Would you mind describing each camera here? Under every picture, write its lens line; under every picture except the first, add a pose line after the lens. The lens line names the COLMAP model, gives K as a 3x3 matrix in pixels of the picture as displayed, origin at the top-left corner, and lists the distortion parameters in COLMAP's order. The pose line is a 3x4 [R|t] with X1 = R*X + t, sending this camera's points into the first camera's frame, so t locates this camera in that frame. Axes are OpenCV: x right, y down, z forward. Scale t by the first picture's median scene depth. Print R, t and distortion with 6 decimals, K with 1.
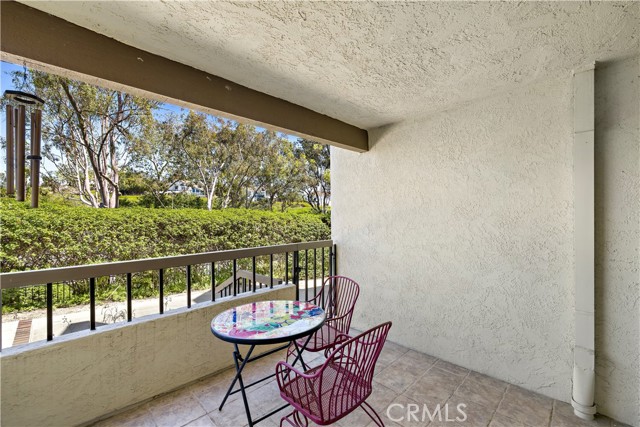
lens RADIAL K [[283.1, 0, 326.8], [0, 283.1, 213.7], [0, 0, 1]] dist [0.002061, 0.001483]
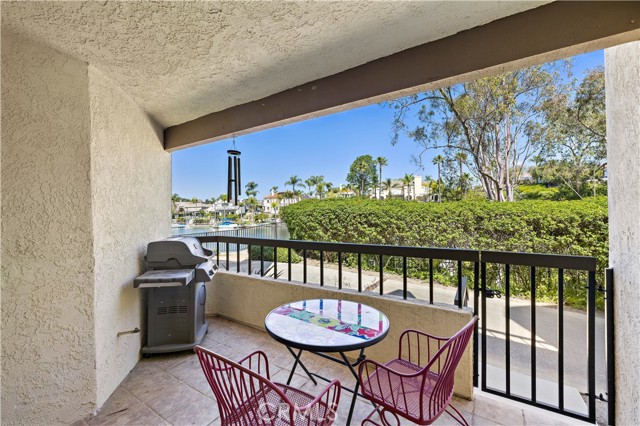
lens RADIAL K [[283.1, 0, 332.5], [0, 283.1, 214.0], [0, 0, 1]] dist [0.002061, 0.001483]
pose [[0.169723, 0.007015, -0.985467, 0.269450], [0.011783, 0.999889, 0.009147, 0.010084], [0.985421, -0.013164, 0.169622, 0.344157]]
